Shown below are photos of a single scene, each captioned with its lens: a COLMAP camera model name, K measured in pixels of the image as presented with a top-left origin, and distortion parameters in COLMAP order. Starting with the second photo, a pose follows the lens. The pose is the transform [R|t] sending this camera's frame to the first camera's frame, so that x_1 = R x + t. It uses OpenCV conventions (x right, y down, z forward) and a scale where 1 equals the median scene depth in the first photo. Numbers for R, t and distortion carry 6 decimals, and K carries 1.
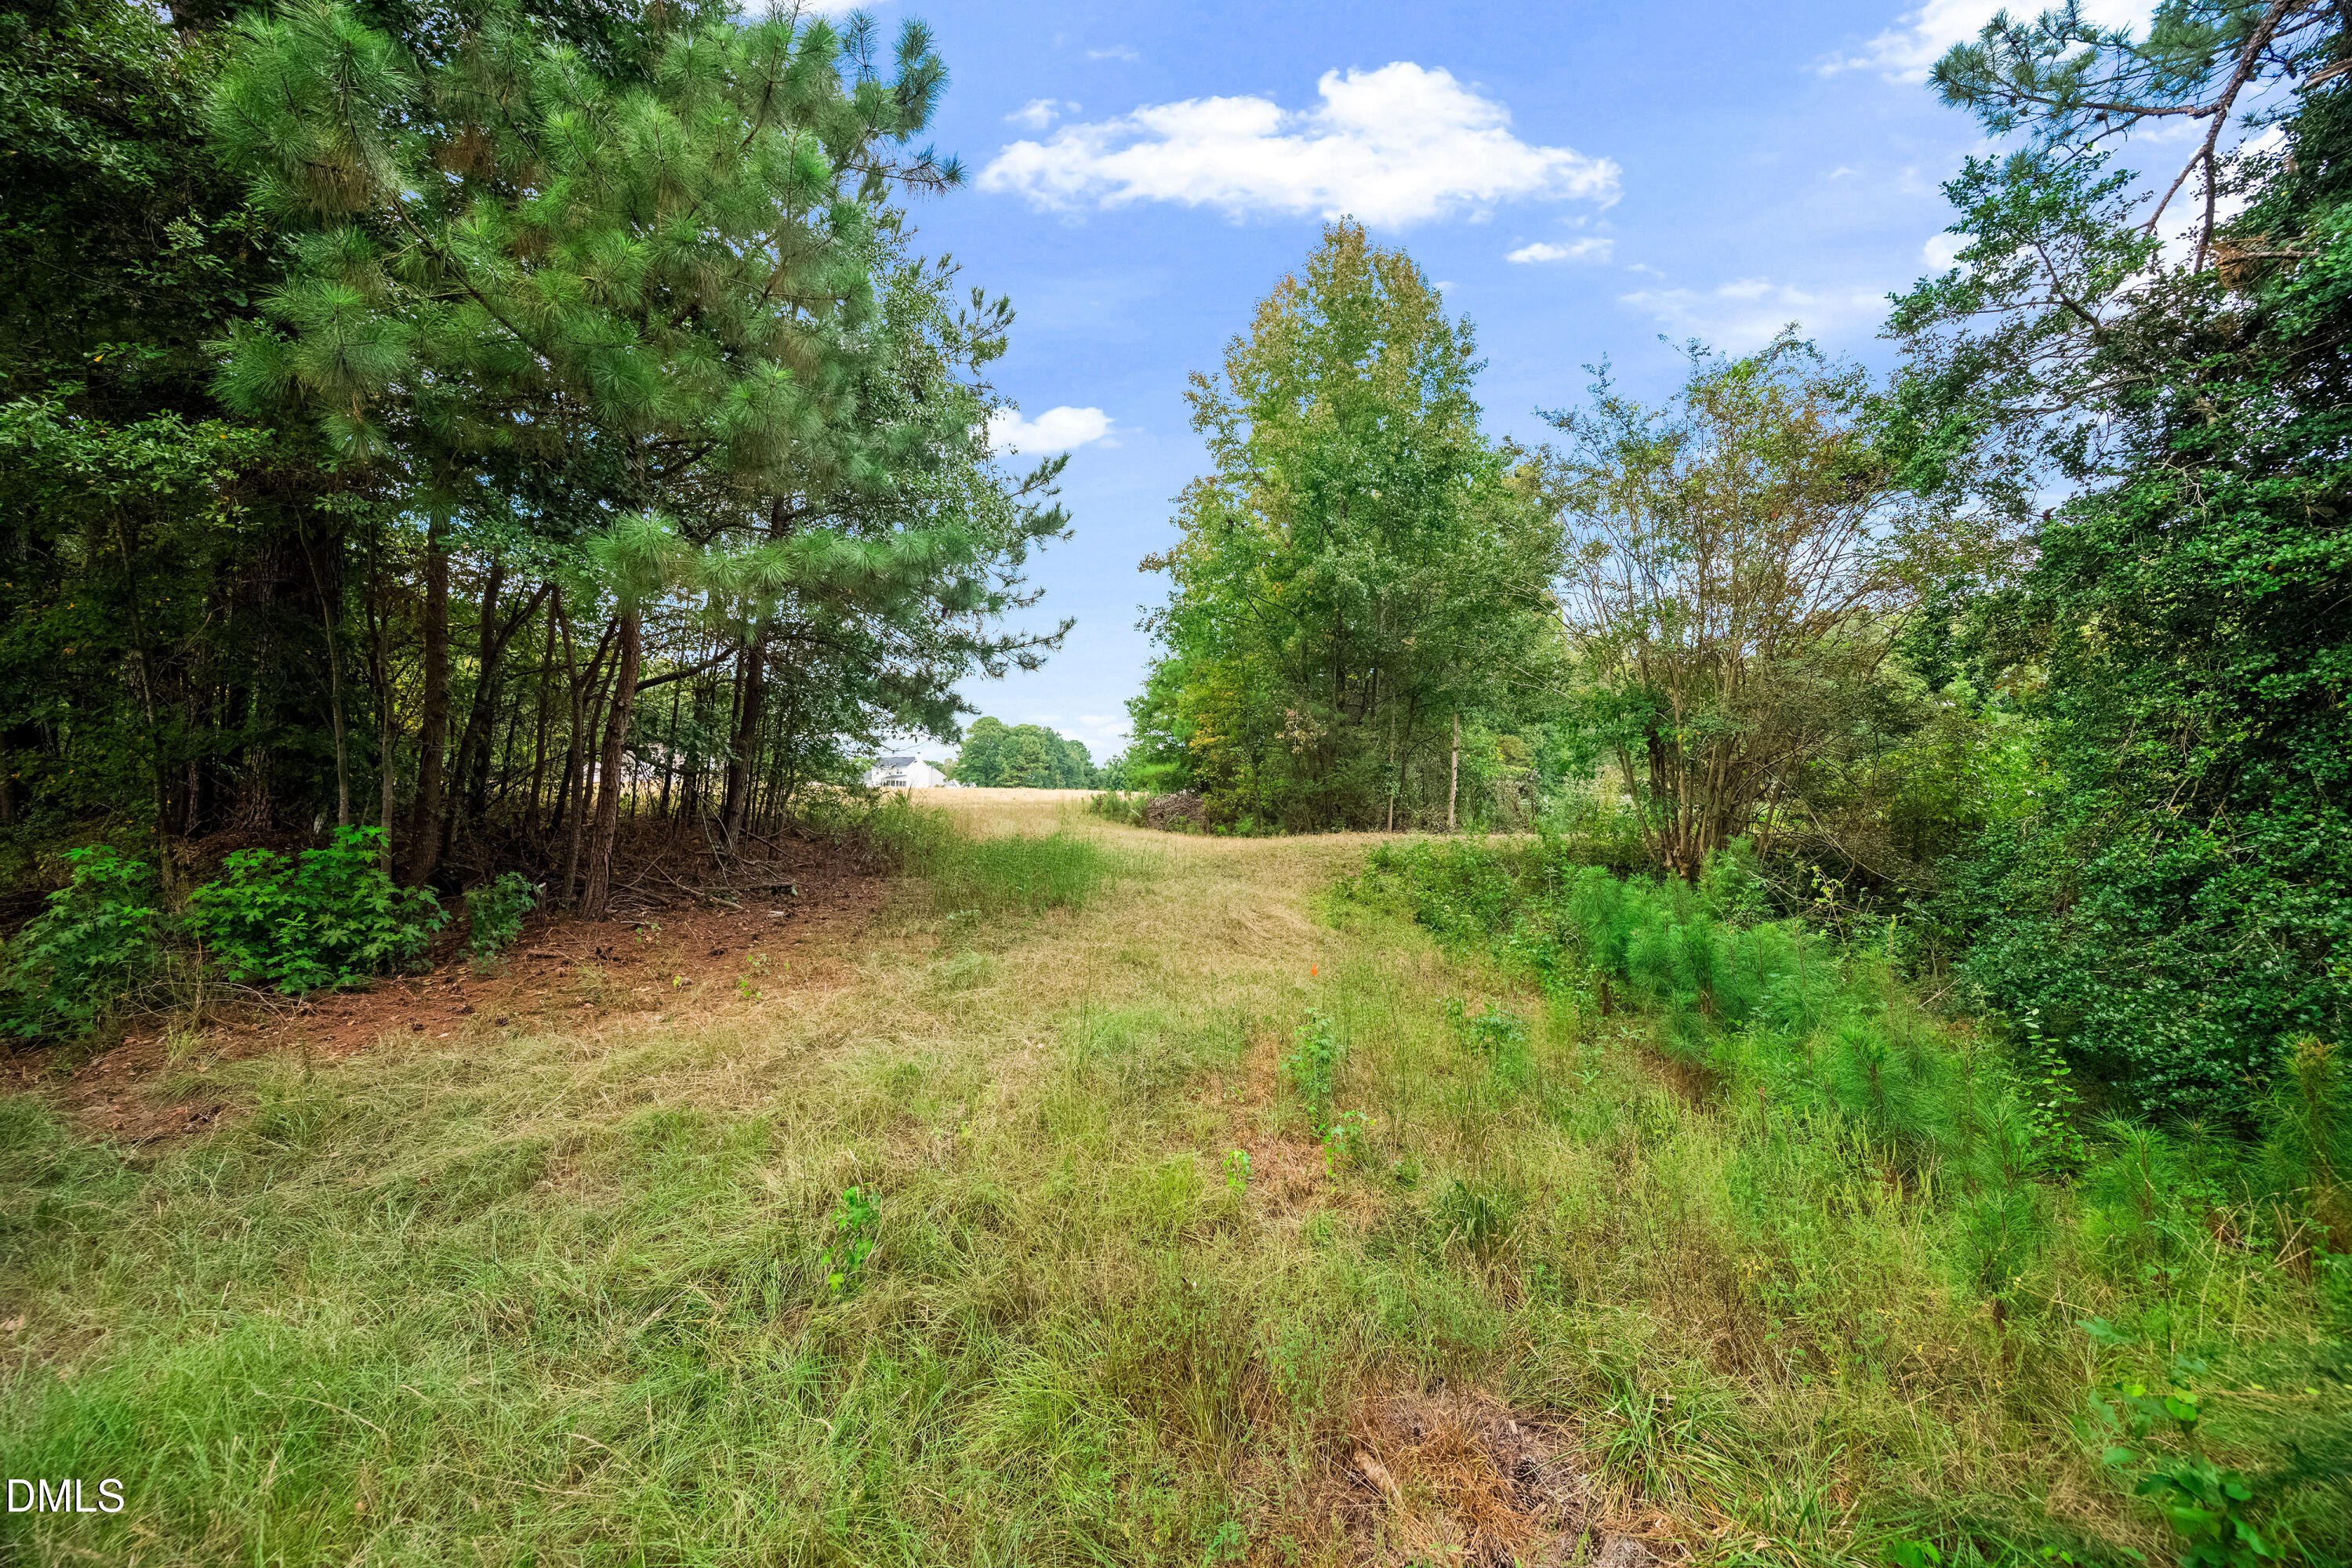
lens RADIAL K [[943.3, 0, 1166.8], [0, 943.3, 787.5], [0, 0, 1]] dist [0.000022, -0.000061]
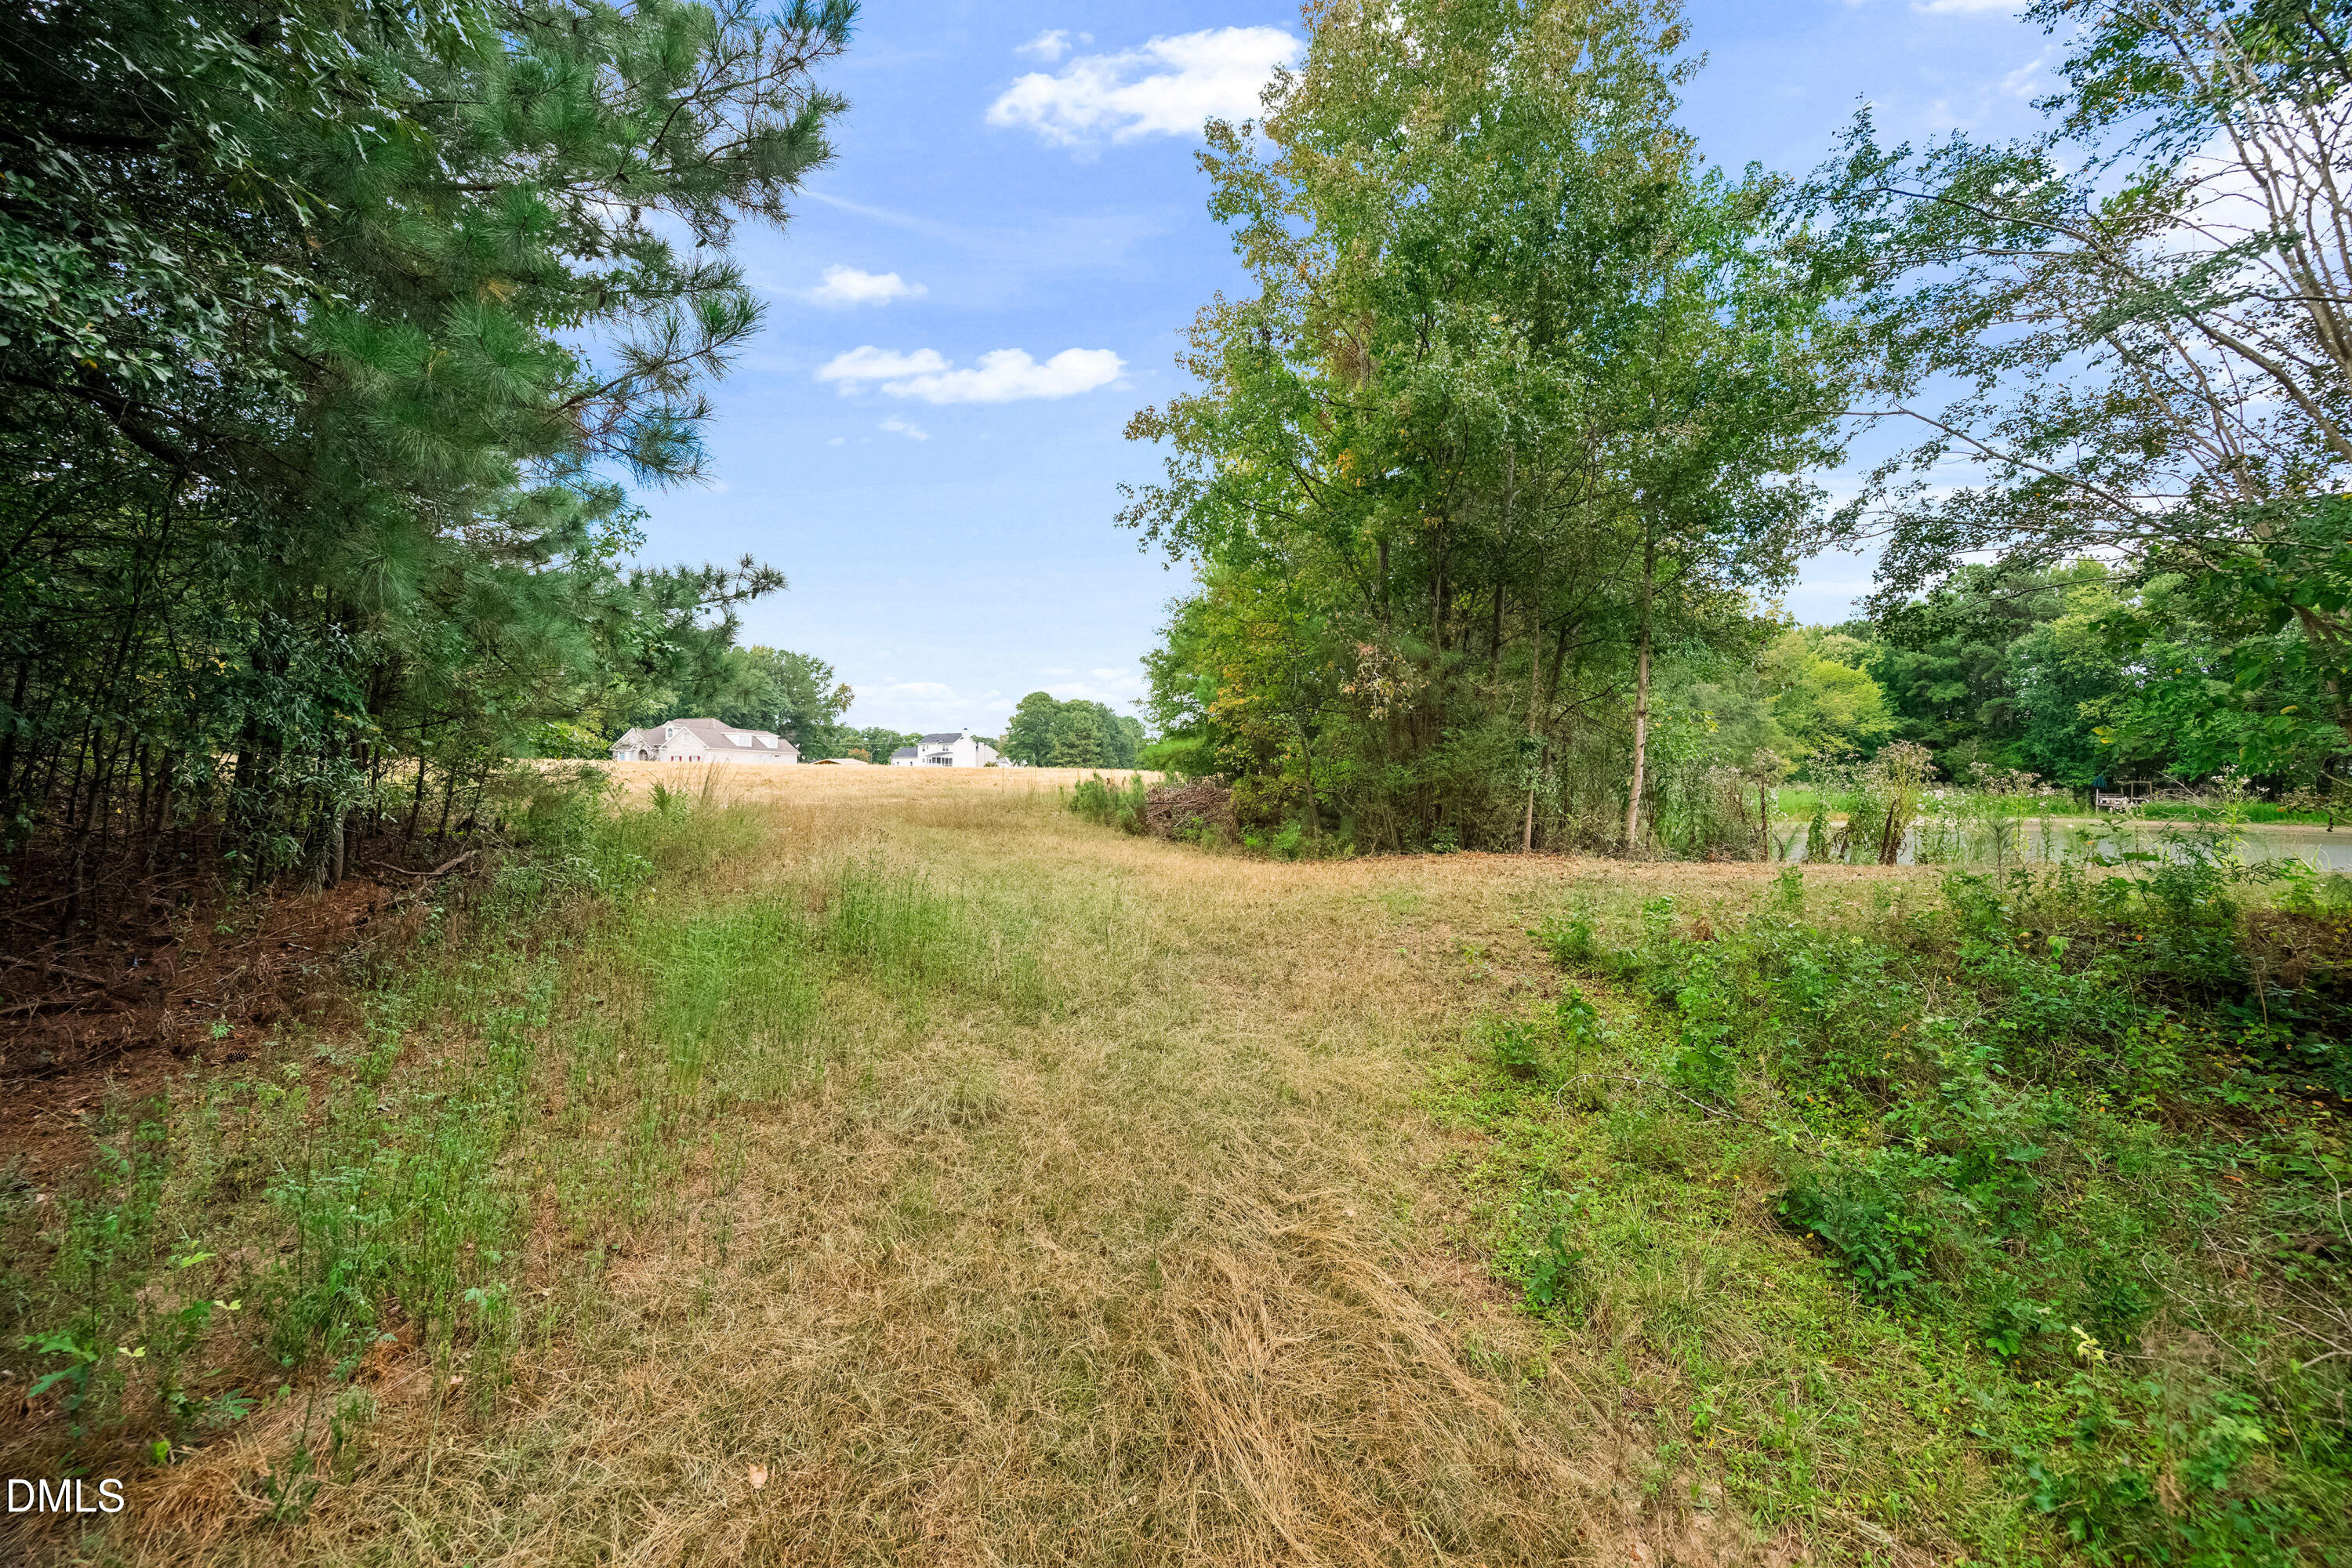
lens RADIAL K [[943.3, 0, 1166.8], [0, 943.3, 787.5], [0, 0, 1]] dist [0.000022, -0.000061]
pose [[0.997979, 0.003587, -0.063446, 0.039601], [-0.002040, 0.999699, 0.024429, -0.007154], [0.063515, -0.024251, 0.997686, 0.353579]]
